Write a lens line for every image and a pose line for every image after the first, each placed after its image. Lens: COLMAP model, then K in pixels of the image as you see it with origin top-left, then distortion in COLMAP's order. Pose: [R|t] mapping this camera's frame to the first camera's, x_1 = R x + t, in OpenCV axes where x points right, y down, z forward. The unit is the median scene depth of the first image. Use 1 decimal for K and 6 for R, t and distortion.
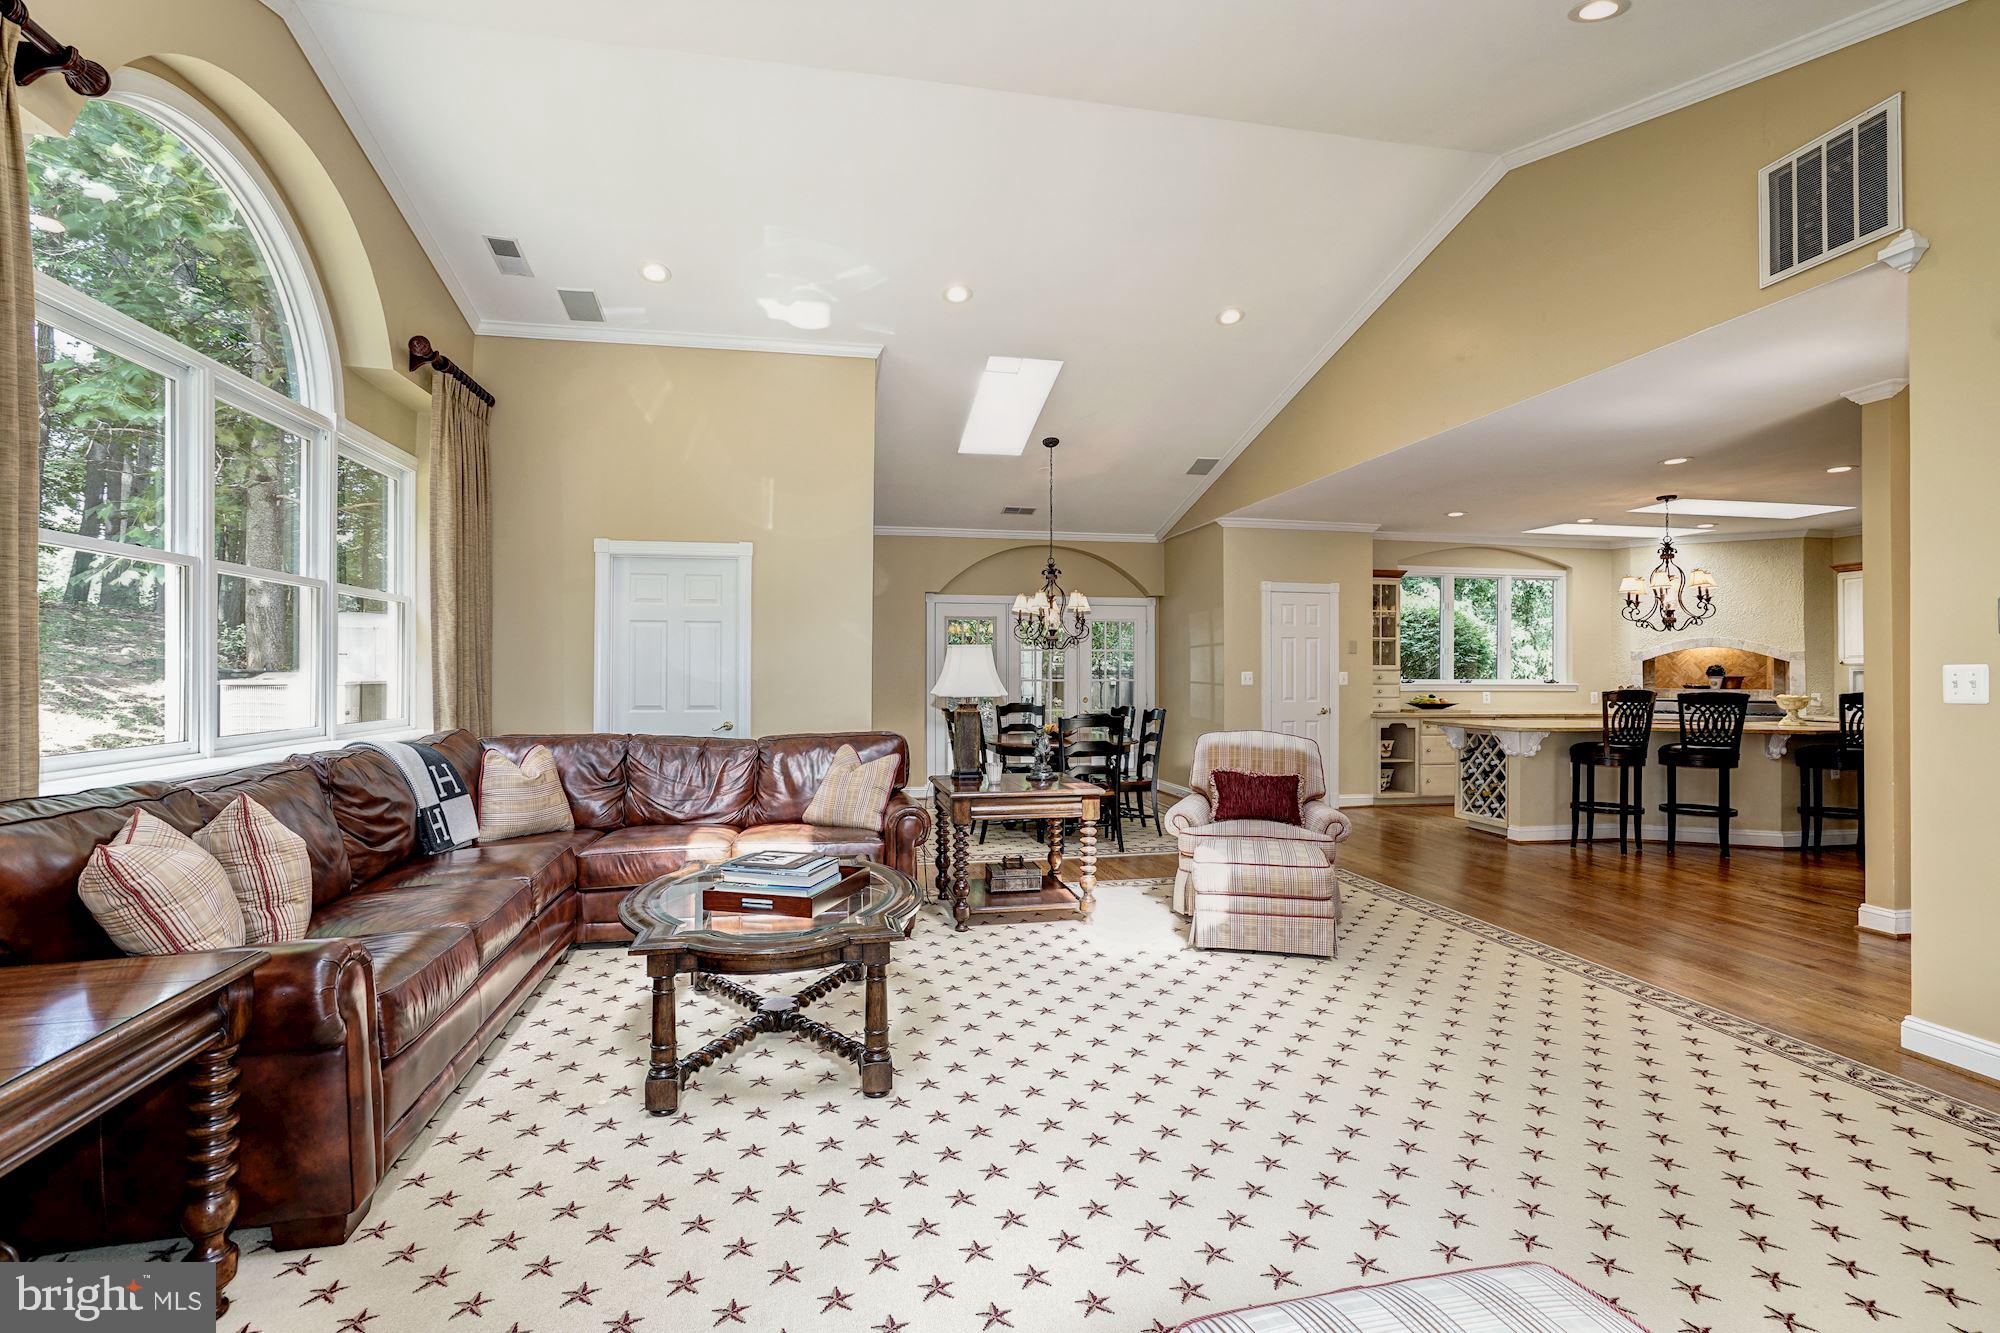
lens RADIAL K [[915.0, 0, 994.1], [0, 915.0, 669.8], [0, 0, 1]] dist [-0.052037, 0.027736]
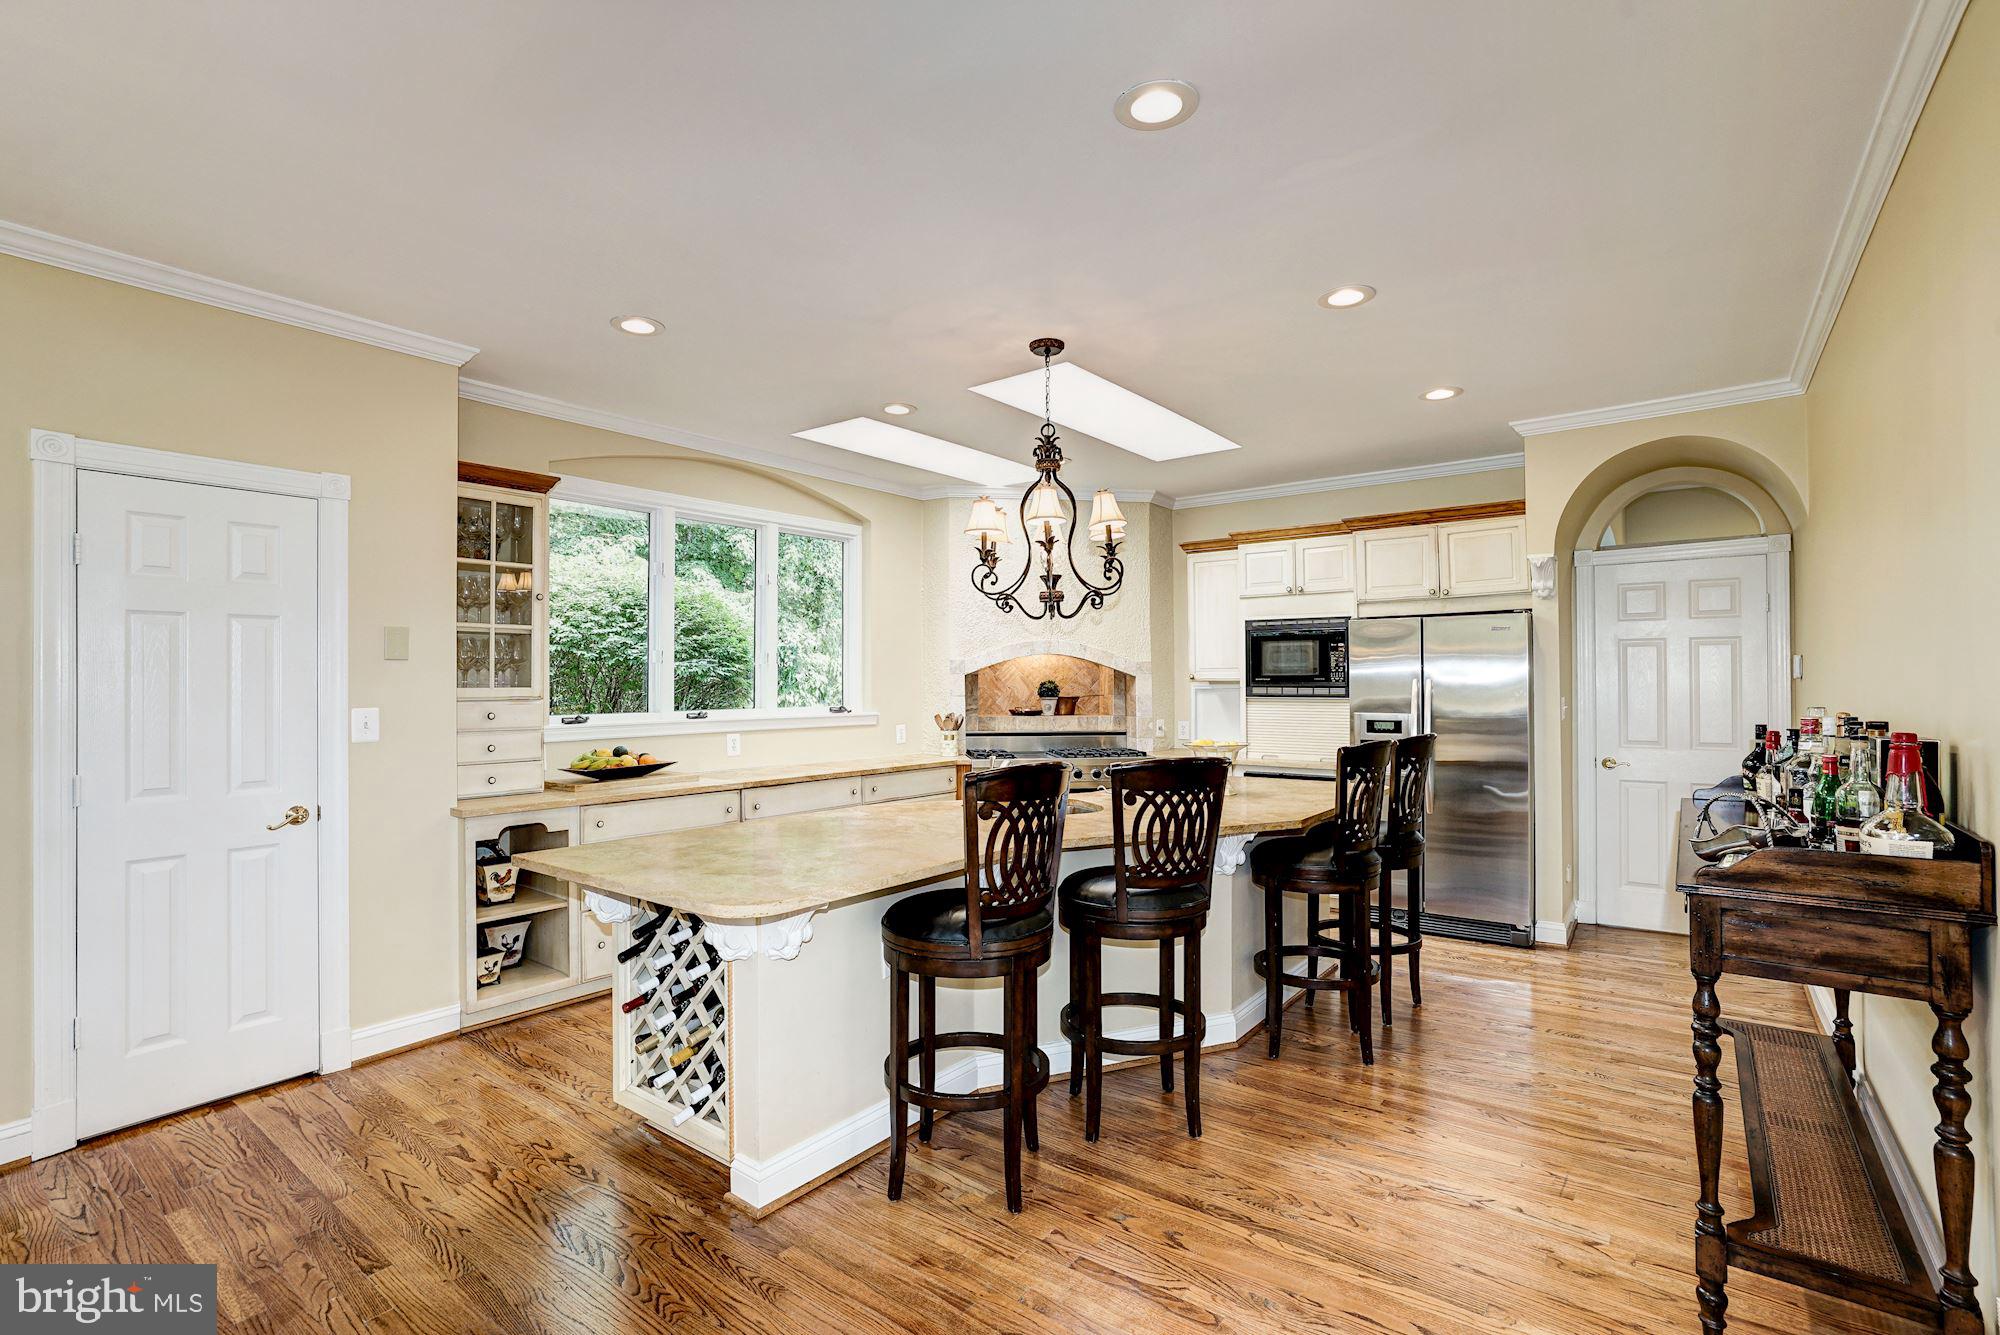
lens RADIAL K [[915.0, 0, 994.1], [0, 915.0, 670.8], [0, 0, 1]] dist [-0.052037, 0.027736]
pose [[0.752305, -0.000119, 0.658816, 0.332962], [0.004024, 0.999982, -0.004414, -0.010787], [-0.658803, 0.005972, 0.752292, 0.535392]]
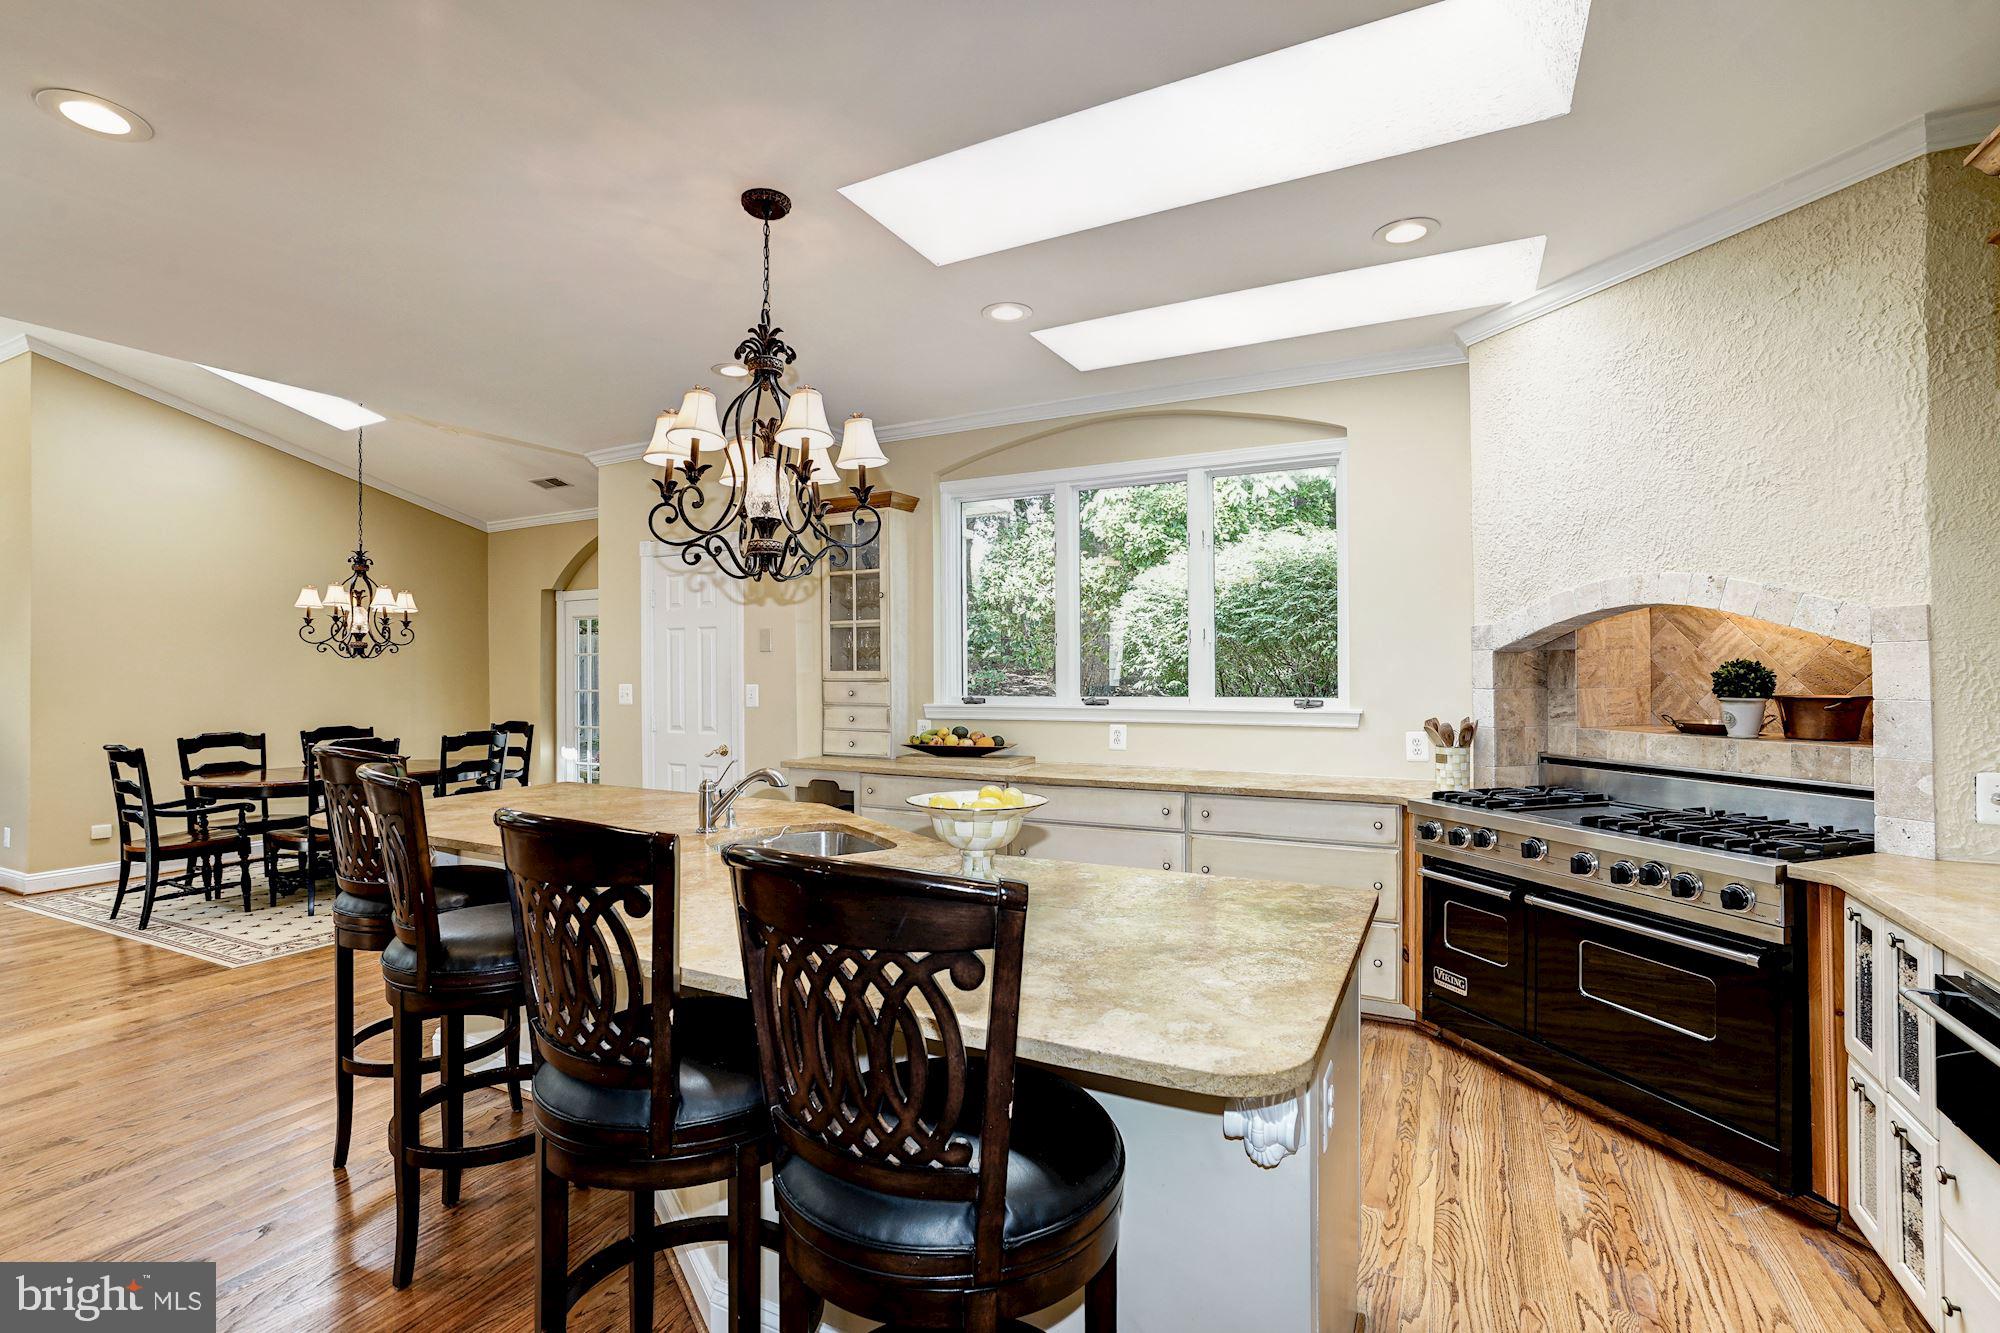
lens RADIAL K [[915.0, 0, 994.1], [0, 915.0, 669.8], [0, 0, 1]] dist [-0.052037, 0.027736]
pose [[0.785869, -0.008700, -0.618332, 0.861093], [0.012290, 0.999923, 0.001550, -0.005990], [0.618271, -0.008817, 0.785915, 0.640371]]
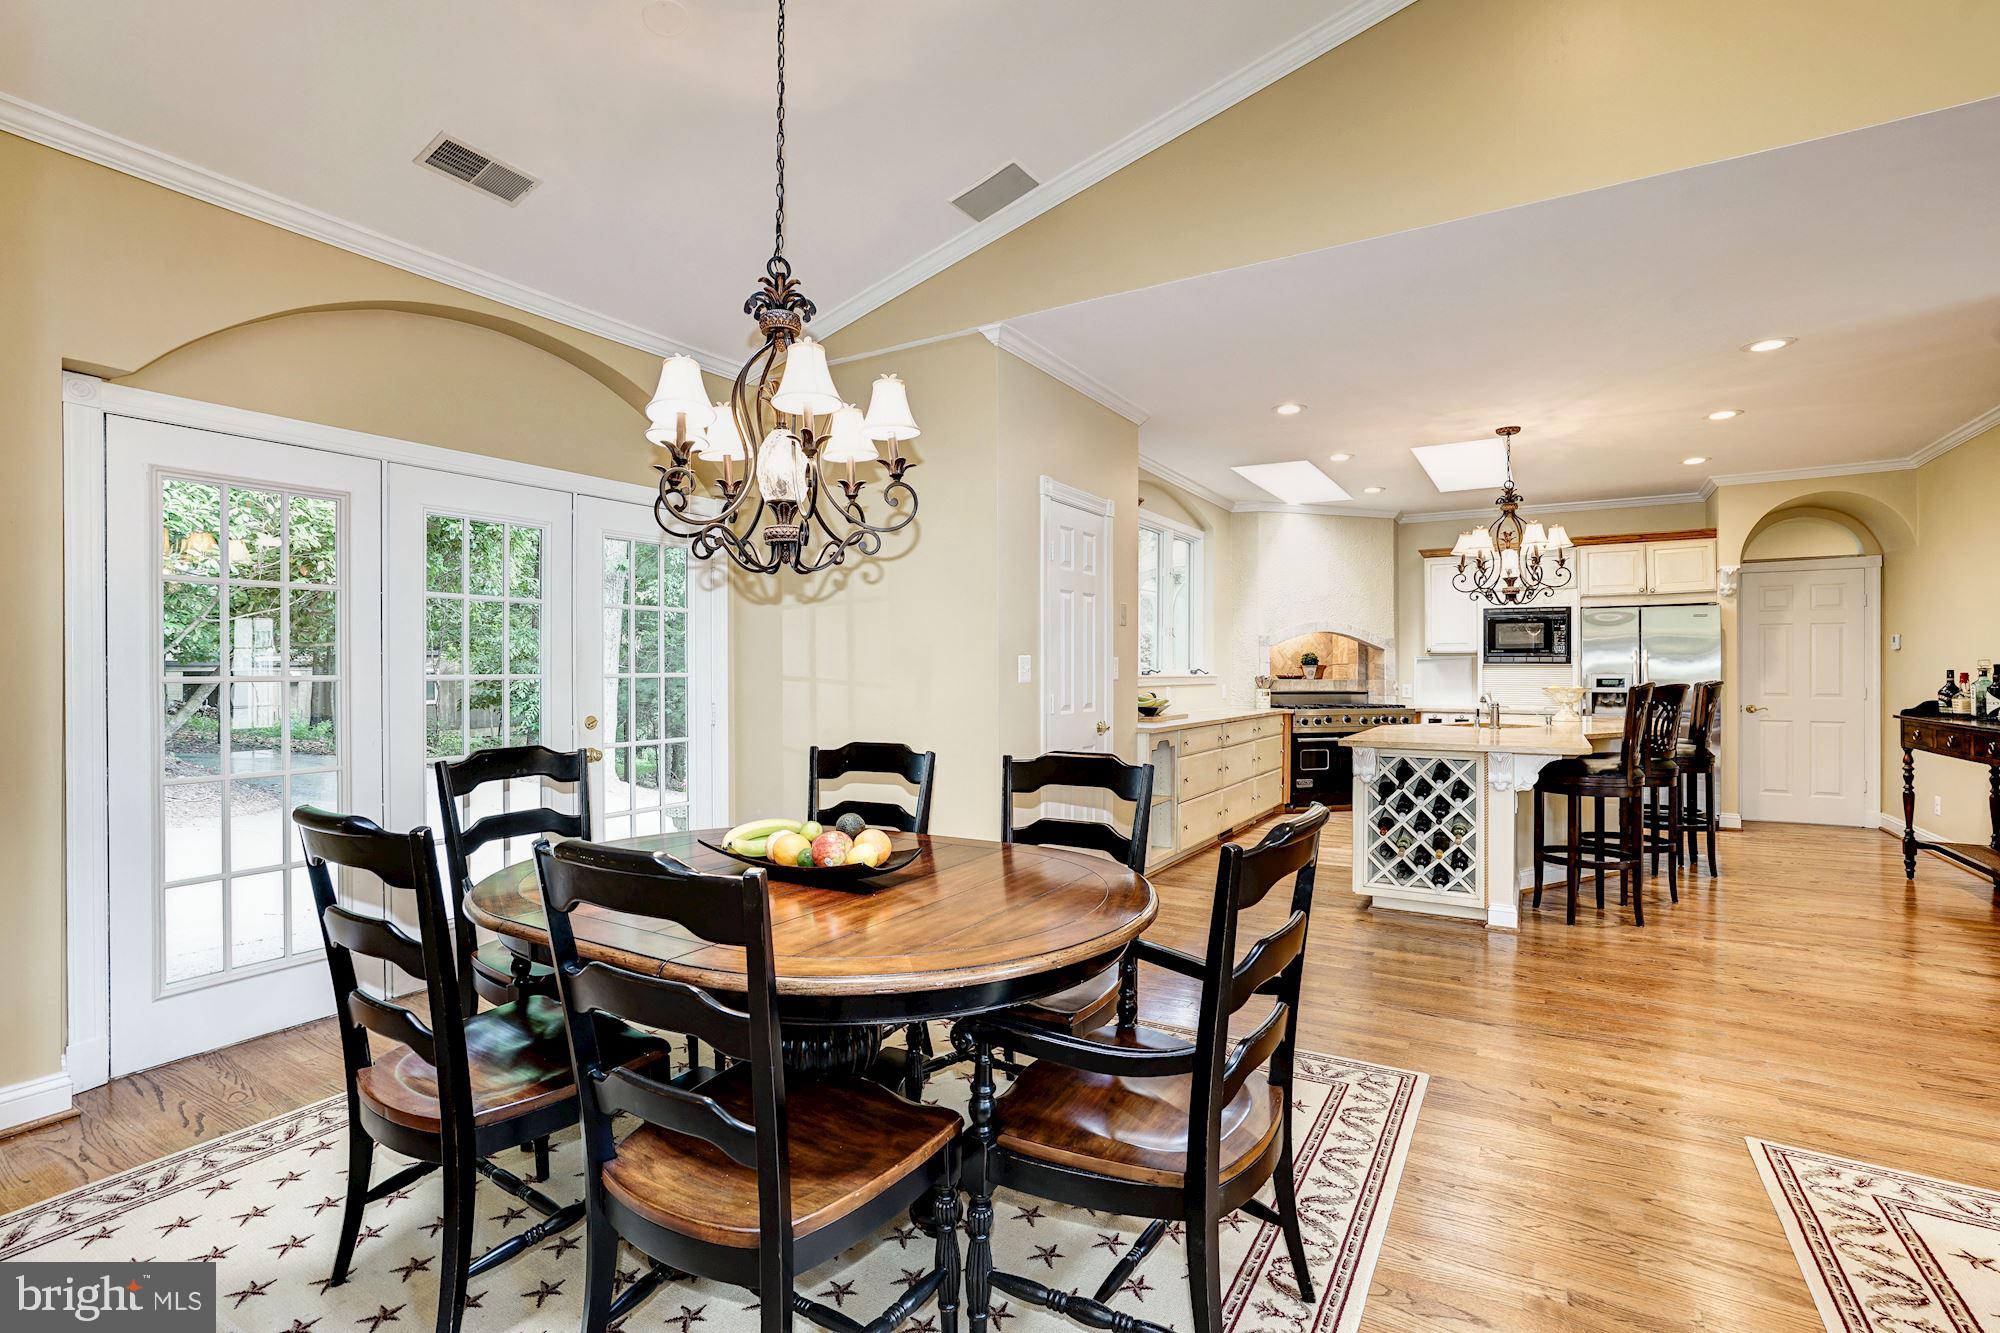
lens RADIAL K [[915.0, 0, 994.1], [0, 915.0, 669.8], [0, 0, 1]] dist [-0.052037, 0.027736]
pose [[0.677418, -0.004083, 0.735587, -0.091859], [-0.002074, 0.999970, 0.007460, 0.006340], [-0.735595, -0.006579, 0.677390, 0.663469]]
